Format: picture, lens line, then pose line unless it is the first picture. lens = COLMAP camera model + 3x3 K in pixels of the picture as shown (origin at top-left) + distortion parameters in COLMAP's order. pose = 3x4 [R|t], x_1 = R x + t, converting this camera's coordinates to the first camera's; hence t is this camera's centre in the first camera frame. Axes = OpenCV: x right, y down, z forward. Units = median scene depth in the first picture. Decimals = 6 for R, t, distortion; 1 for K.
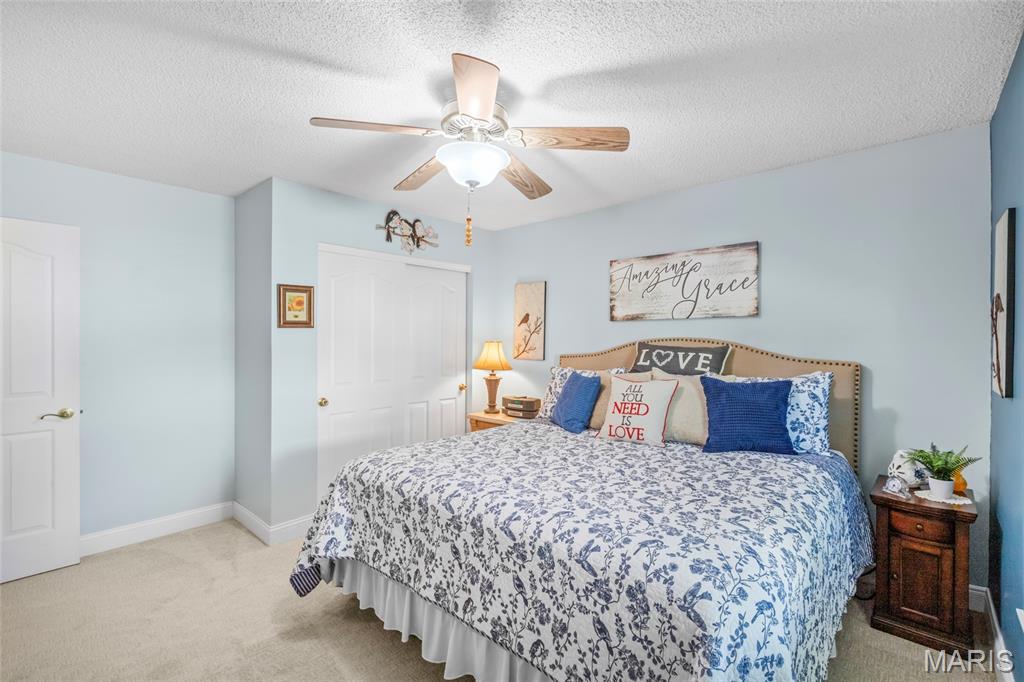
lens RADIAL K [[449.9, 0, 512.0], [0, 449.9, 341.0], [0, 0, 1]] dist [-0.005010, 0.000322]
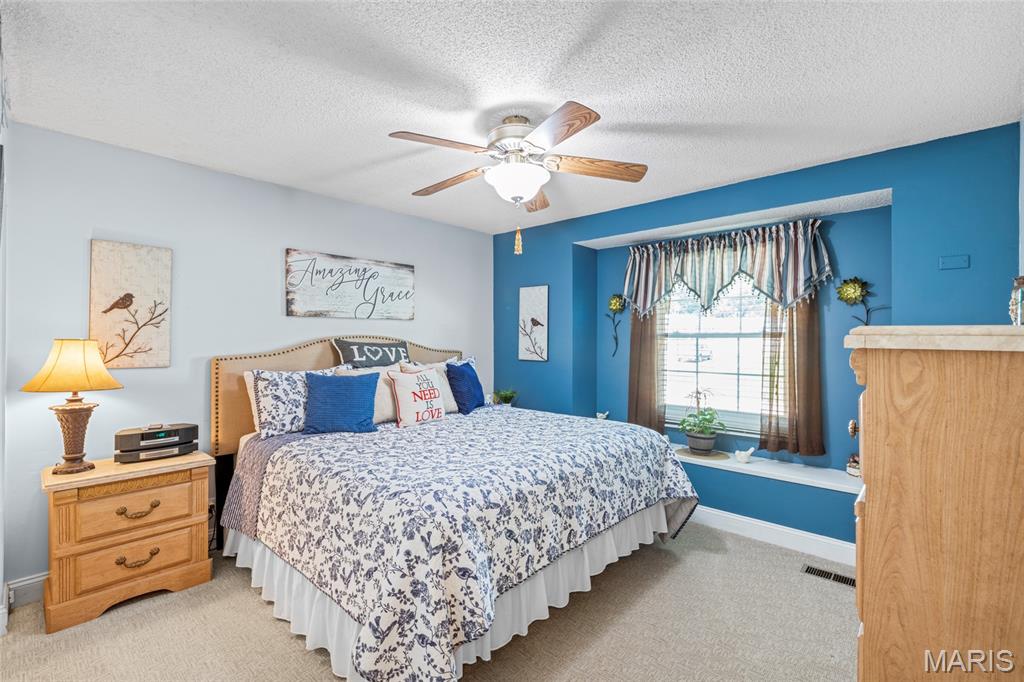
lens RADIAL K [[449.9, 0, 512.0], [0, 449.9, 341.0], [0, 0, 1]] dist [-0.005010, 0.000322]
pose [[0.032421, -0.001218, 0.999474, -0.702295], [0.004909, 0.999987, 0.001060, 0.007064], [-0.999462, 0.004872, 0.032426, 0.565874]]
